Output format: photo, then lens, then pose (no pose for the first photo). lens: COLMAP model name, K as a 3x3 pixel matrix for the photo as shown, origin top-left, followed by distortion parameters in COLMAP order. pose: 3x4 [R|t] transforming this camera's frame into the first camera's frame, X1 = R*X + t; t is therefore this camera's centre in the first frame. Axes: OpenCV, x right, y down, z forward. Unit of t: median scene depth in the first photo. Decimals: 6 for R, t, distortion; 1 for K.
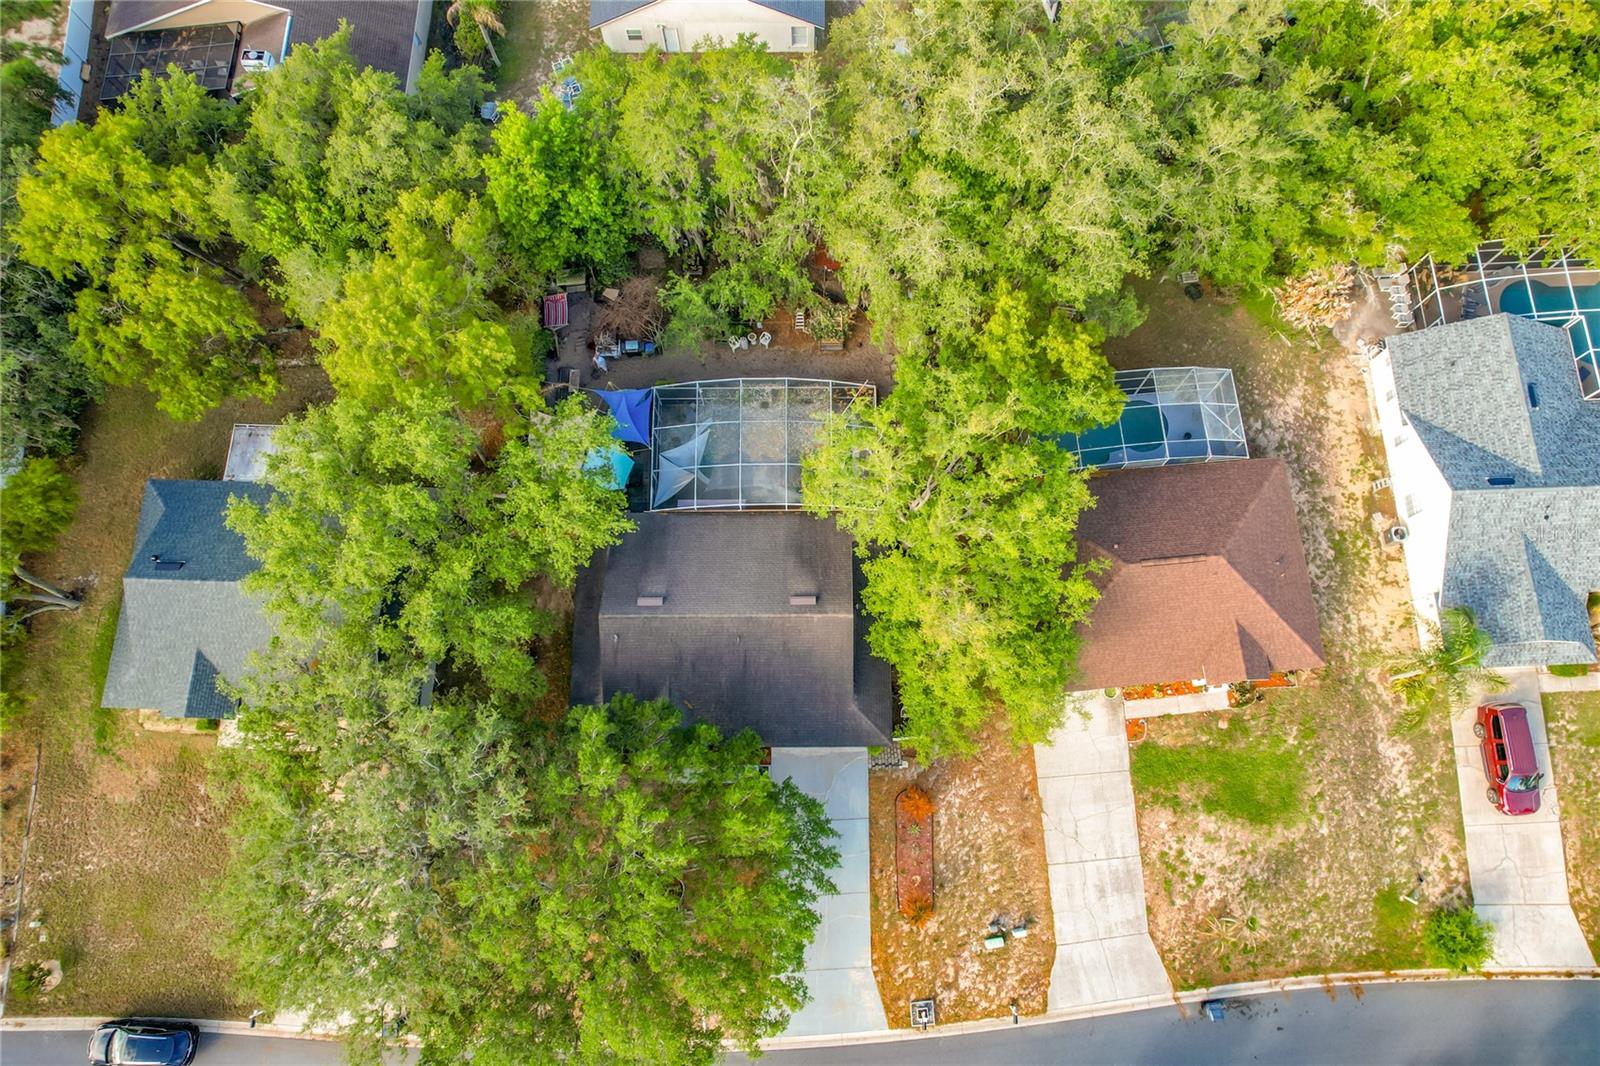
lens RADIAL K [[1010.2, 0, 811.9], [0, 1010.2, 532.3], [0, 0, 1]] dist [-0.058920, 0.060318]
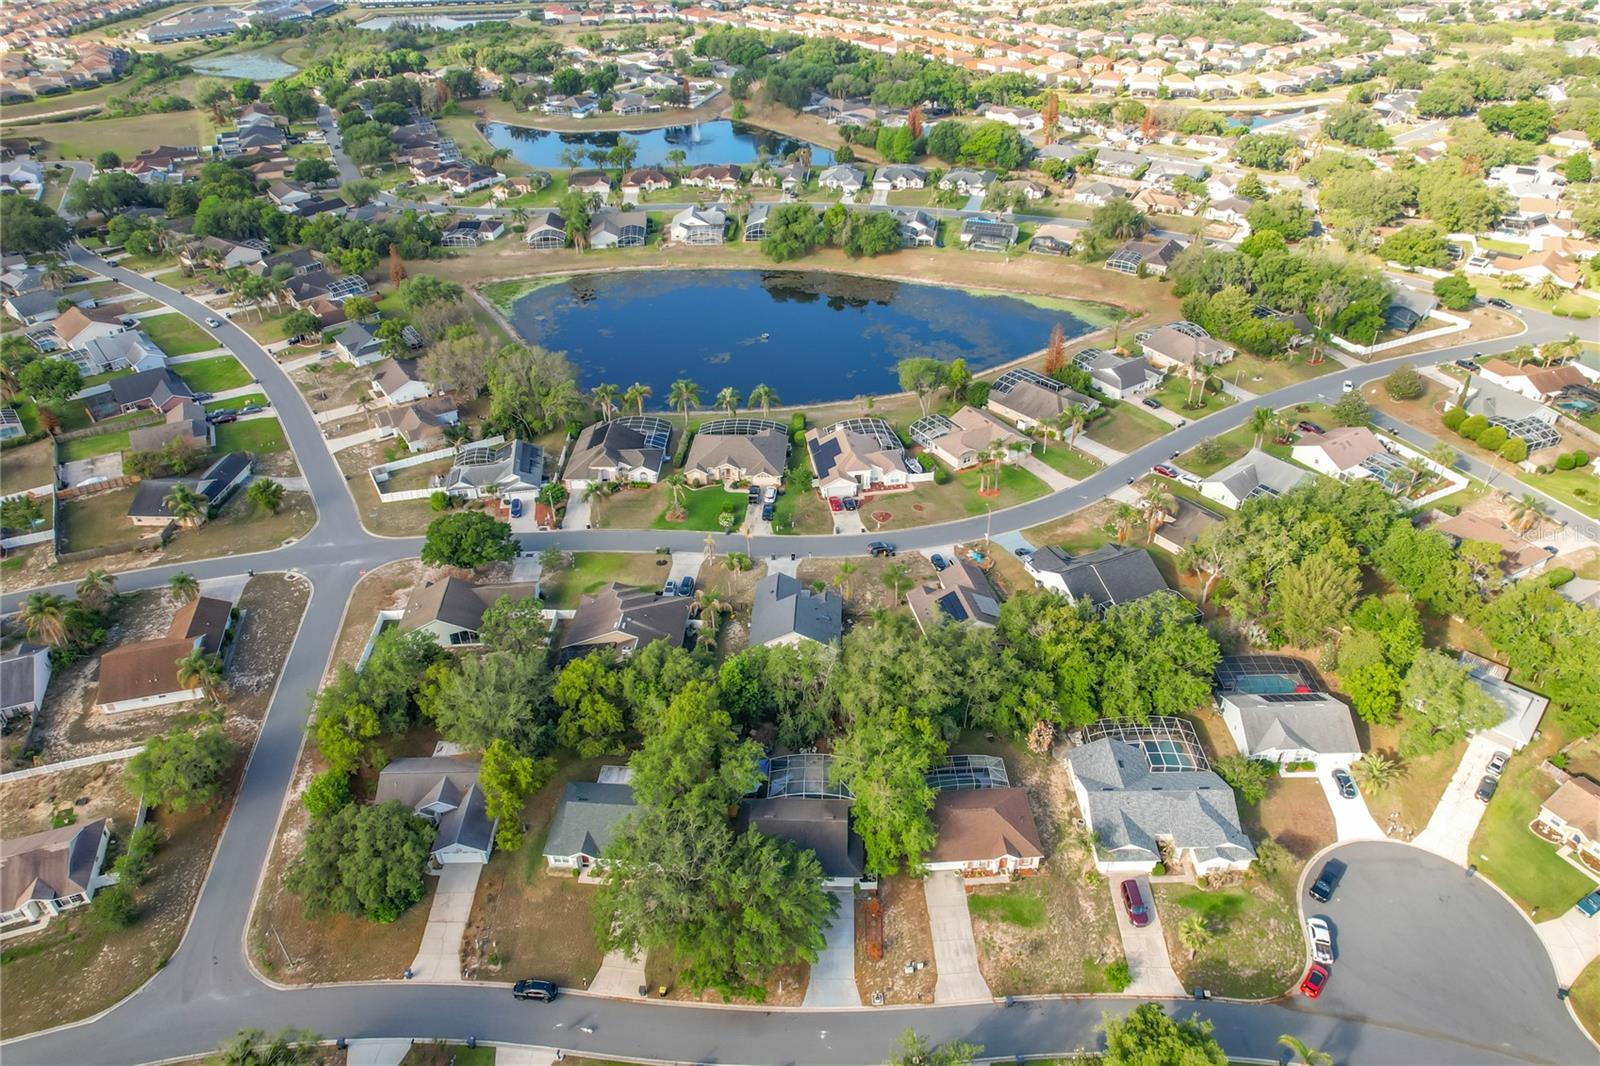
lens RADIAL K [[1038.7, 0, 815.5], [0, 1038.7, 503.0], [0, 0, 1]] dist [-0.093281, 0.089692]
pose [[0.999369, 0.011233, -0.033710, 0.039791], [-0.031404, 0.723083, -0.690047, 1.327218], [0.016624, 0.690670, 0.722979, -1.483485]]
